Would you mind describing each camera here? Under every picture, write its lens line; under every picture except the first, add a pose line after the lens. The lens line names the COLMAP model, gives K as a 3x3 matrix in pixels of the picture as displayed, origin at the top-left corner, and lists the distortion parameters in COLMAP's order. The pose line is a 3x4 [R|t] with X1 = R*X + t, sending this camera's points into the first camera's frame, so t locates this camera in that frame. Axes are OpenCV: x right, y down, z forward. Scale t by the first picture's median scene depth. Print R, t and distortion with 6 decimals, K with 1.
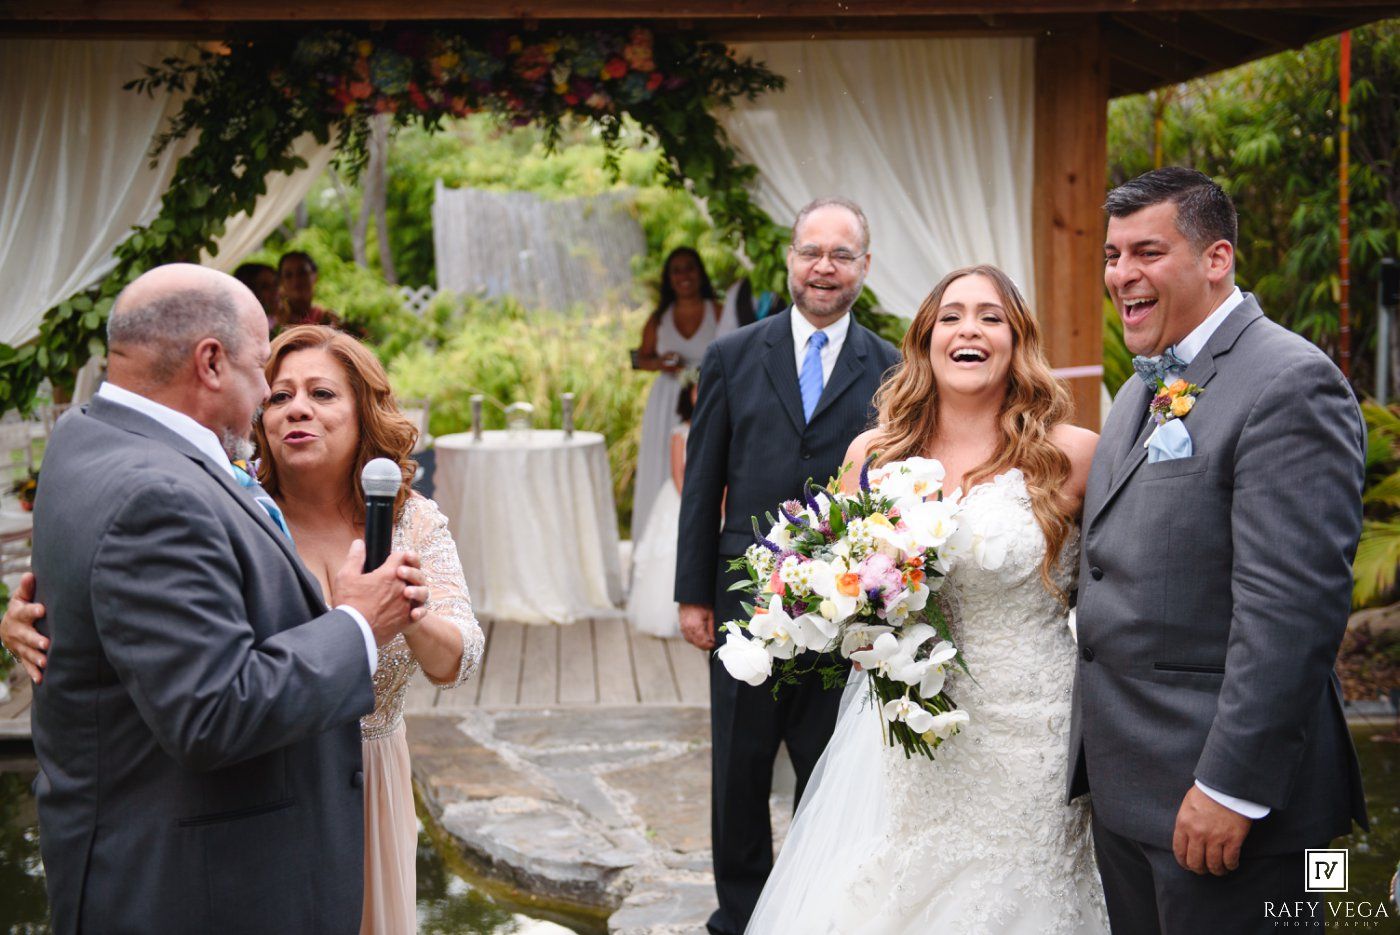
lens RADIAL K [[1913.7, 0, 702.7], [0, 1913.7, 471.1], [0, 0, 1]] dist [0.134452, 0.000000]
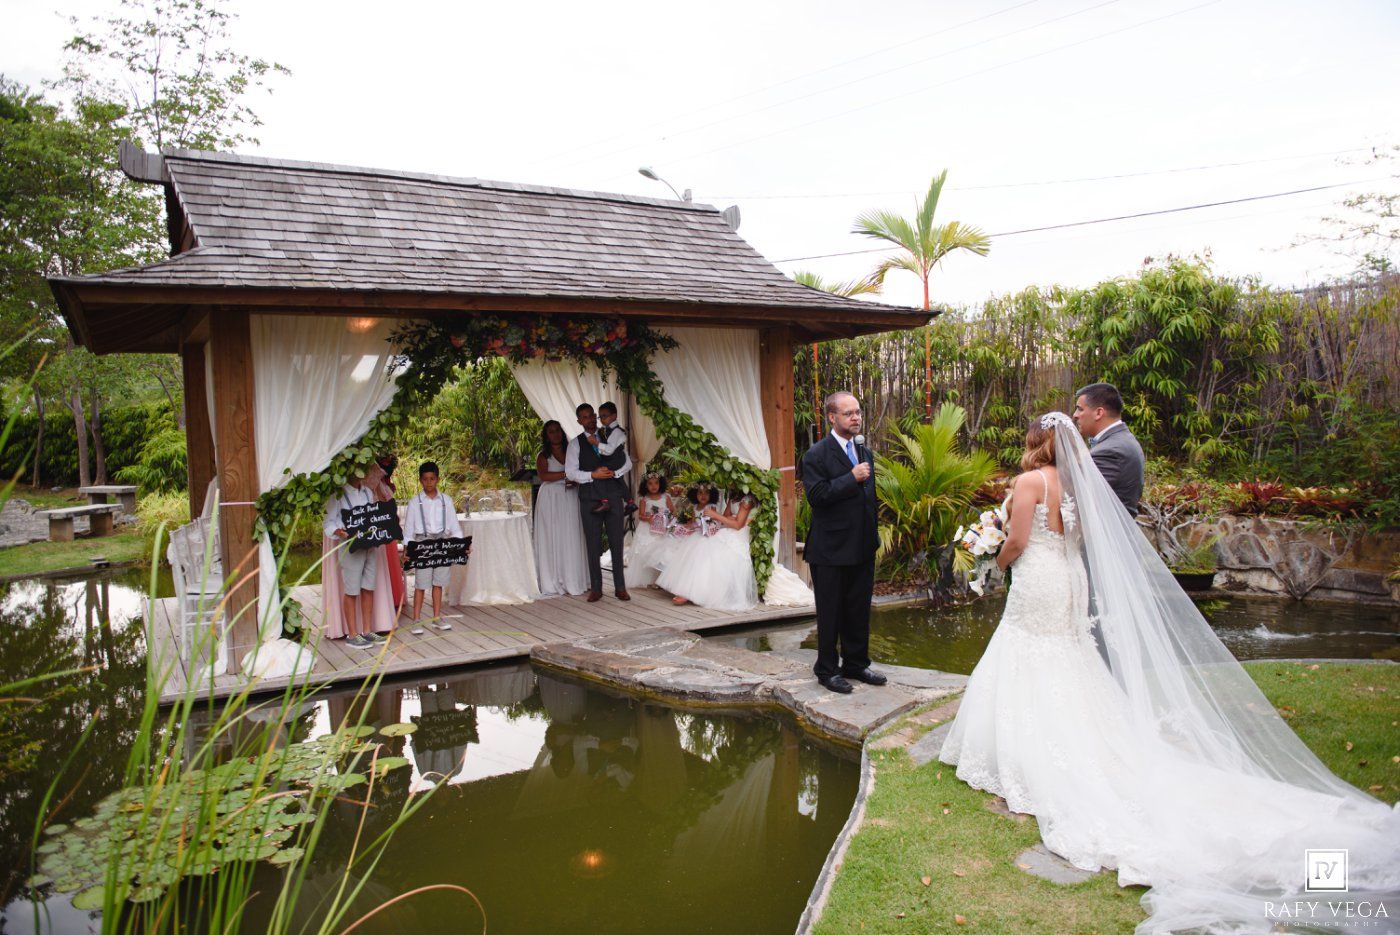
lens RADIAL K [[962.1, 0, 701.8], [0, 962.1, 473.8], [0, 0, 1]] dist [-0.046496, -0.003986]
pose [[0.881605, -0.036408, 0.470582, -0.463284], [0.069065, 0.996240, -0.052311, 0.009748], [-0.466907, 0.078618, 0.880804, 0.006427]]
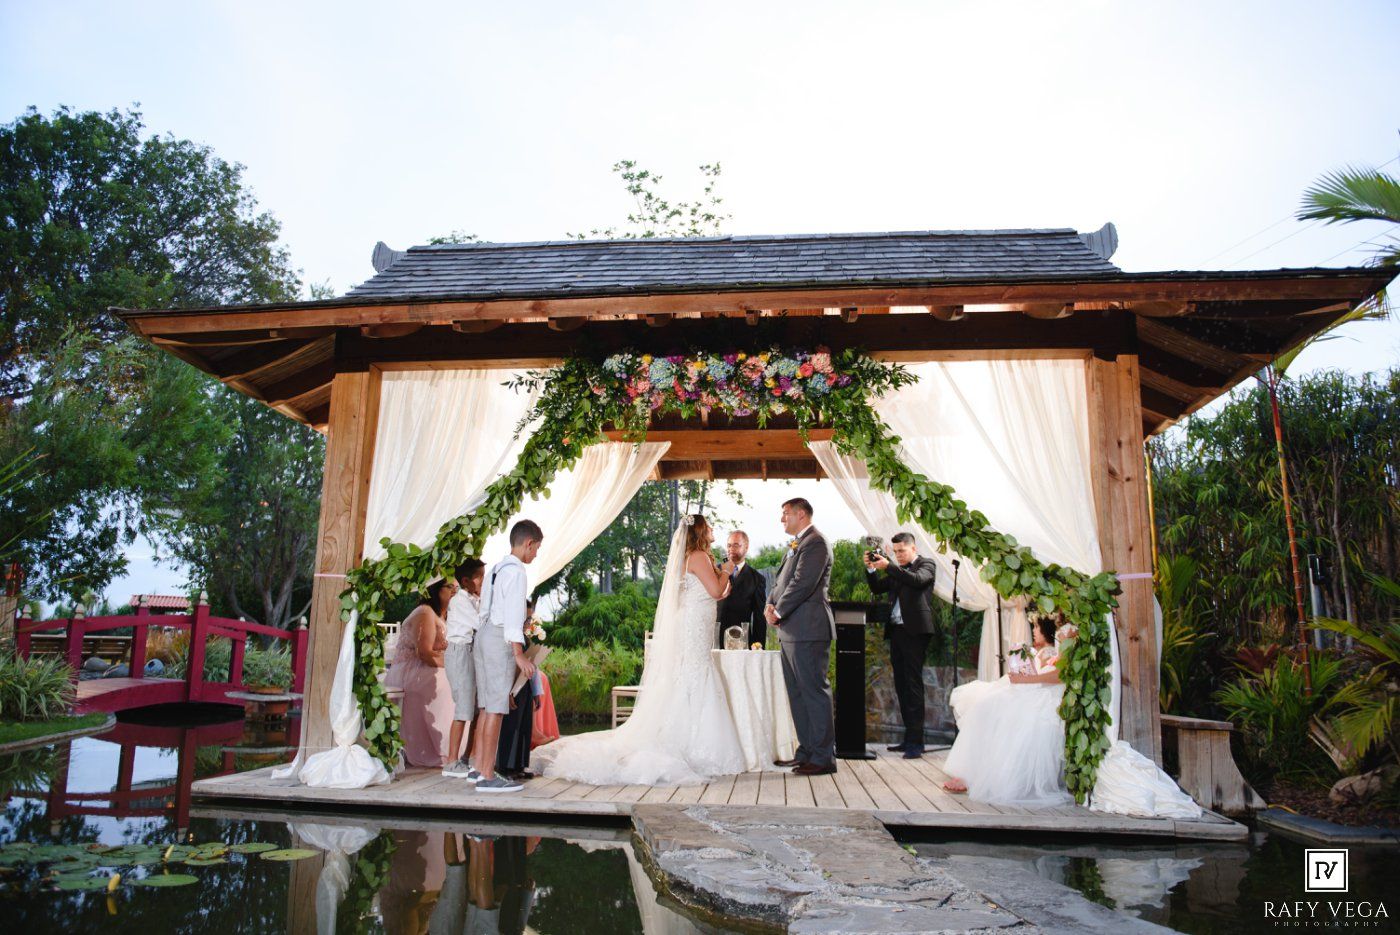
lens RADIAL K [[985.2, 0, 696.8], [0, 985.2, 471.6], [0, 0, 1]] dist [-0.040897, -0.004643]
pose [[0.988142, -0.000381, -0.153540, -0.010385], [-0.046124, 0.953073, -0.299206, 0.105381], [0.146449, 0.302740, 0.941754, 0.266460]]
